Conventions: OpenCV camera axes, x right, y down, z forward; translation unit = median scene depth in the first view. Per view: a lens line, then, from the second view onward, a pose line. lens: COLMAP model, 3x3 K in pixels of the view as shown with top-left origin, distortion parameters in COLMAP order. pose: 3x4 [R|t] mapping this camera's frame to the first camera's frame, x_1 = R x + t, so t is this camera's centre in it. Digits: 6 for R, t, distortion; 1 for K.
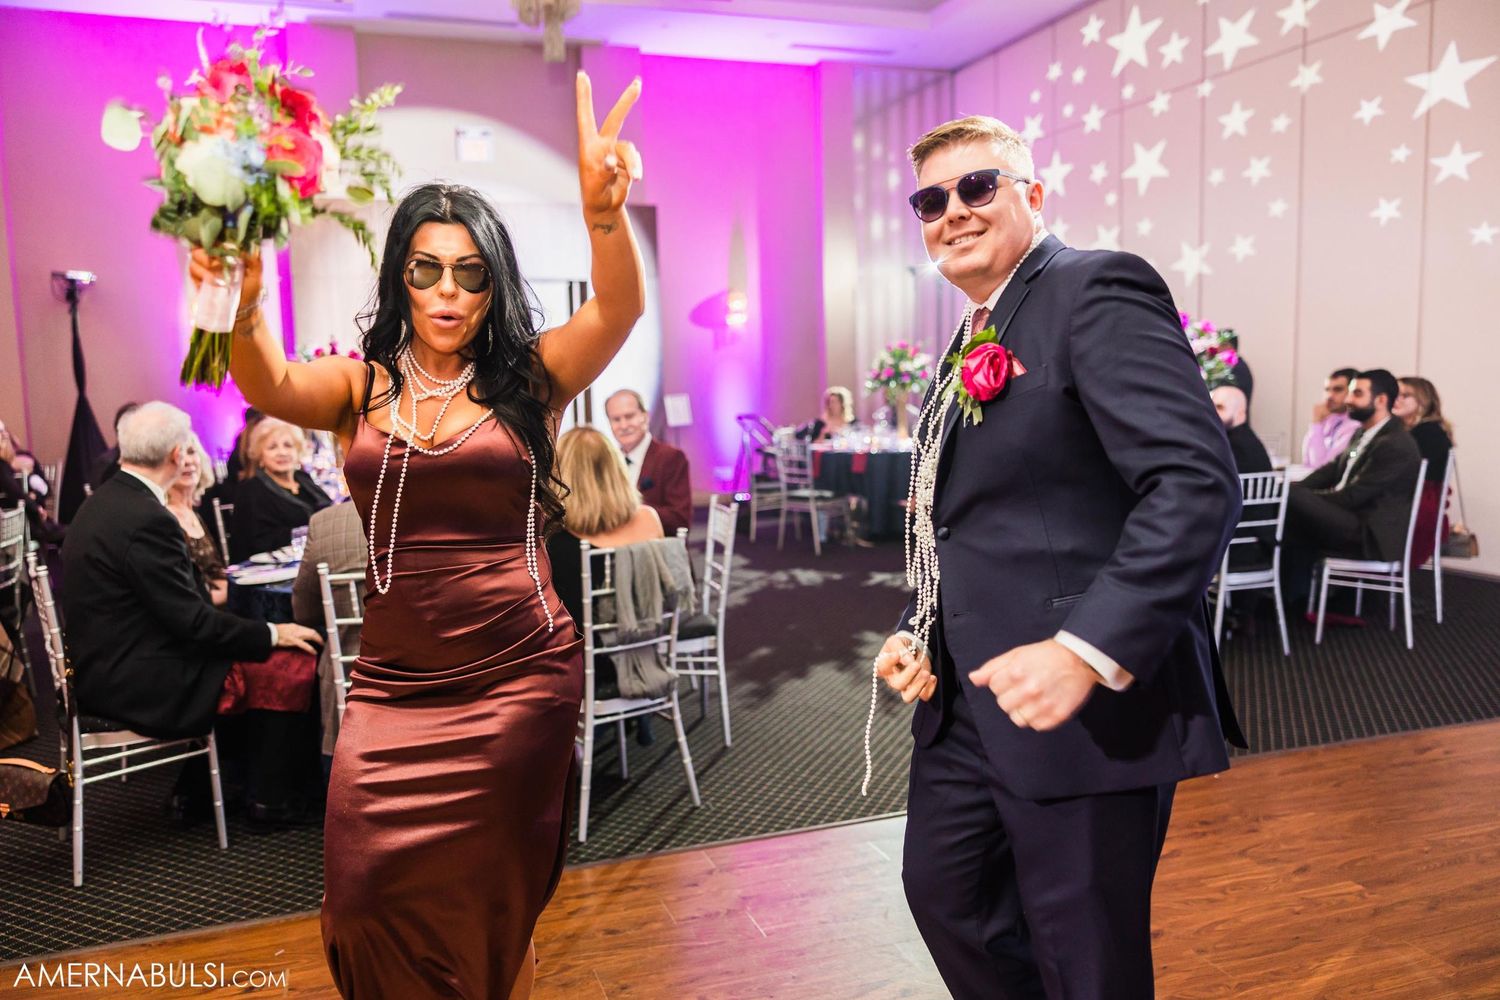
lens RADIAL K [[1168.0, 0, 748.7], [0, 1168.0, 494.5], [0, 0, 1]] dist [0.003951, 0.004112]
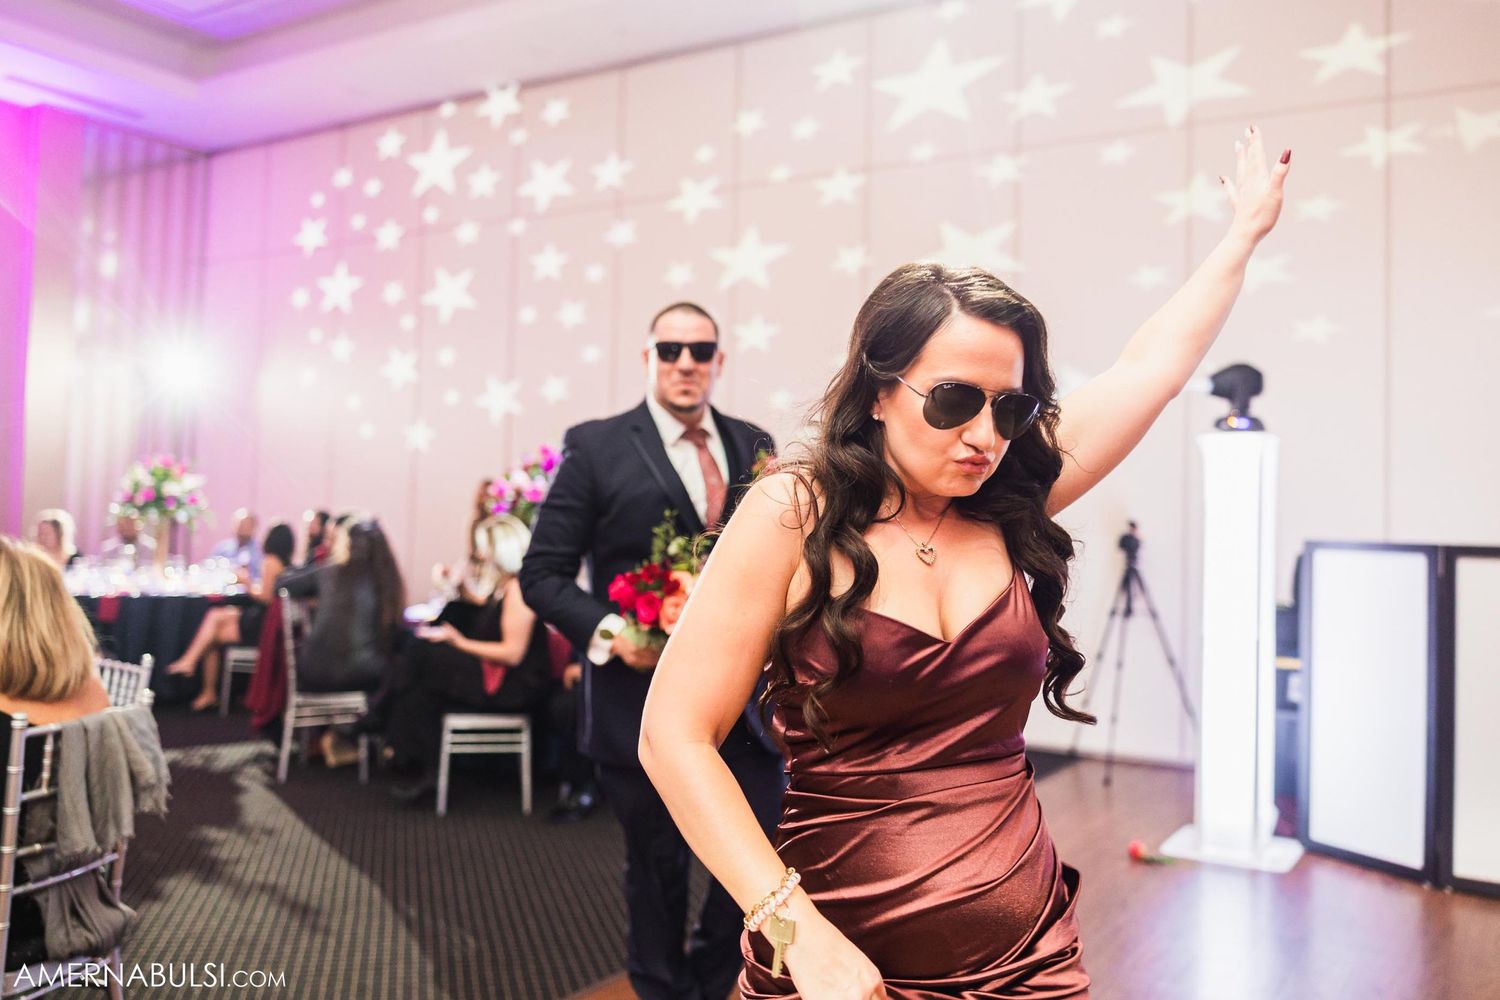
lens RADIAL K [[1269.0, 0, 779.3], [0, 1269.0, 471.0], [0, 0, 1]] dist [-0.034500, 0.000201]
pose [[0.772629, 0.069644, 0.631026, -0.100479], [0.020010, 0.990799, -0.133851, 0.002953], [-0.634542, 0.116044, 0.764127, 0.076862]]
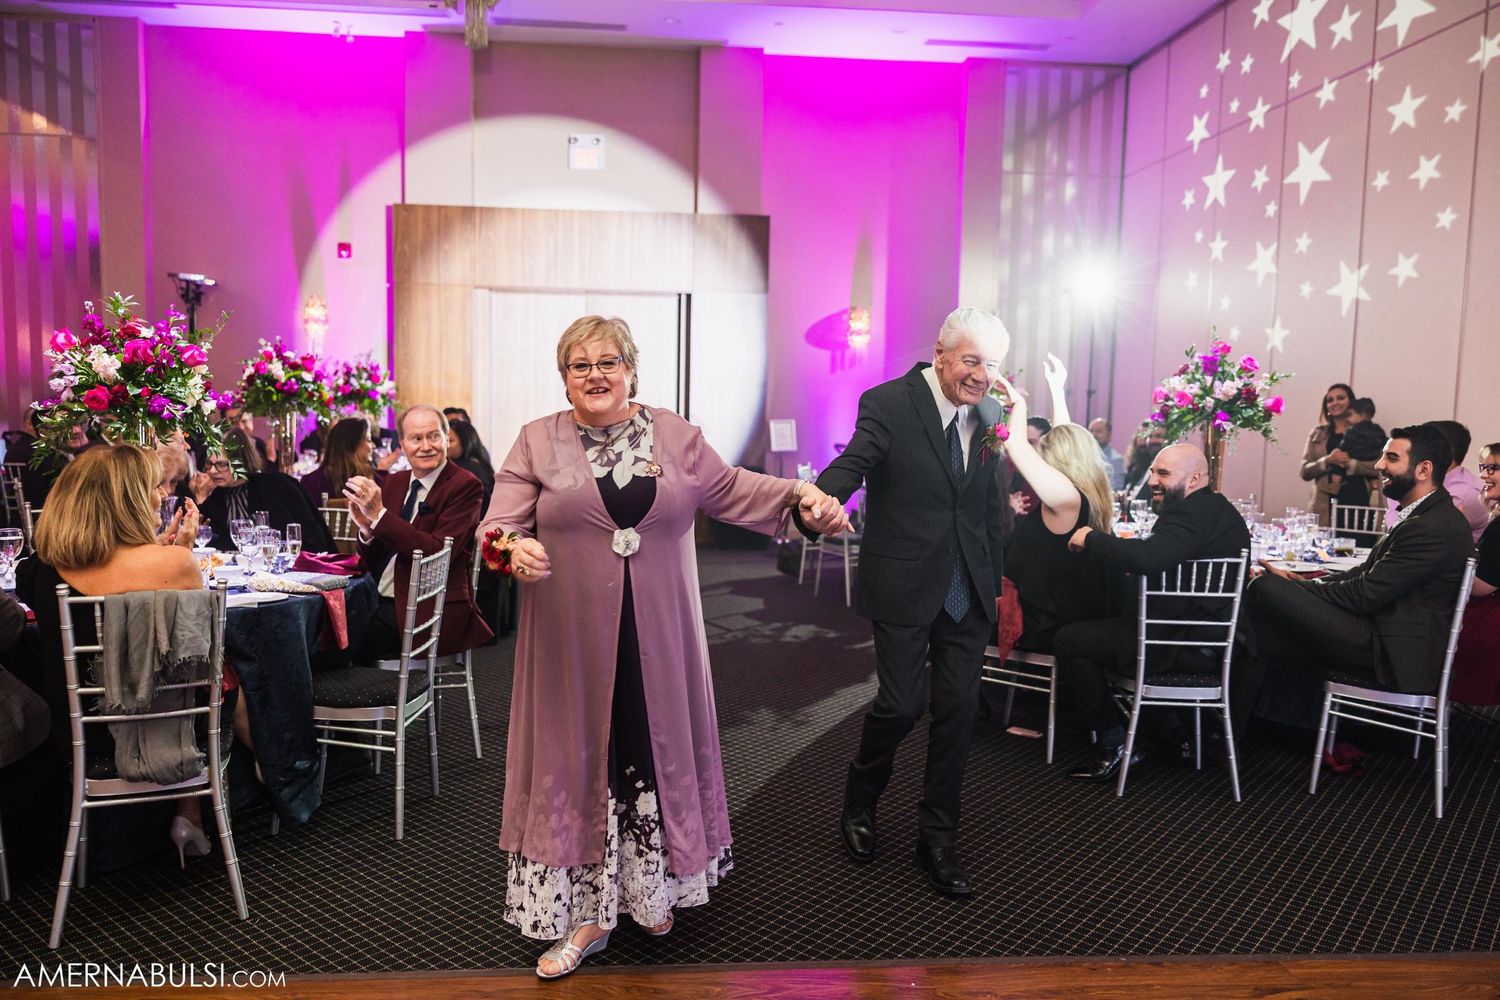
lens RADIAL K [[1168.0, 0, 752.8], [0, 1168.0, 503.2], [0, 0, 1]] dist [0.003951, 0.004112]
pose [[0.966734, 0.066827, -0.246899, 0.204954], [-0.069581, 0.997573, -0.002439, -0.019227], [0.246136, 0.019537, 0.969038, 0.123422]]
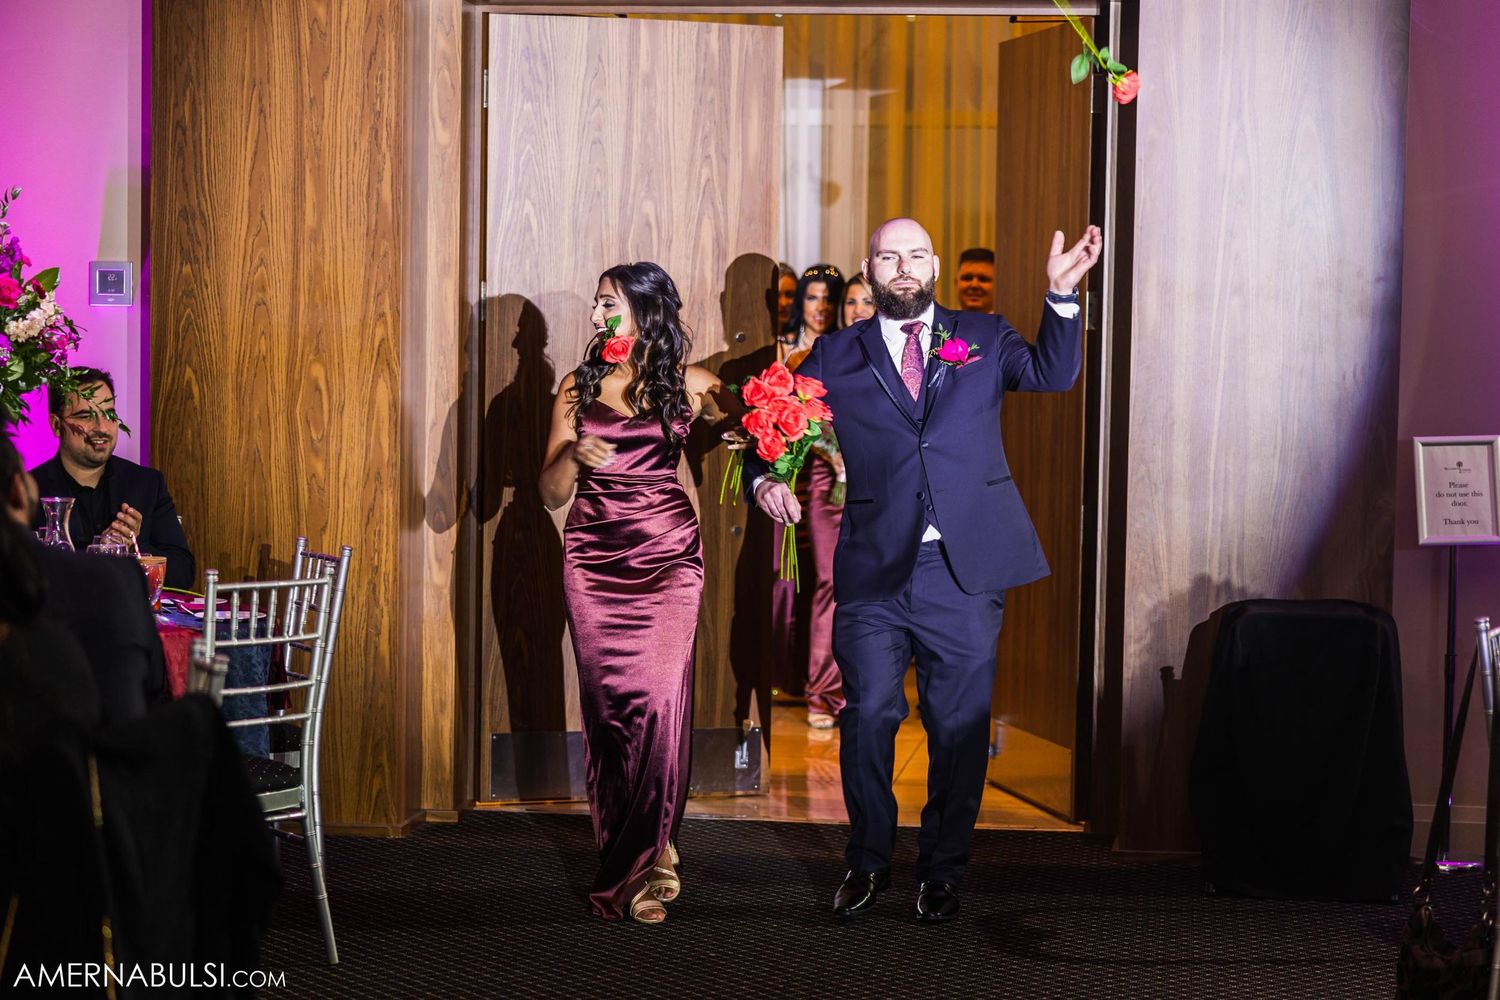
lens RADIAL K [[3167.0, 0, 820.1], [0, 3167.0, 536.0], [0, 0, 1]] dist [0.029847, 0.000000]
pose [[0.899511, 0.069518, -0.431332, 0.161978], [-0.086558, 0.996047, -0.019975, -0.047981], [0.428238, 0.055303, 0.901972, 0.402093]]
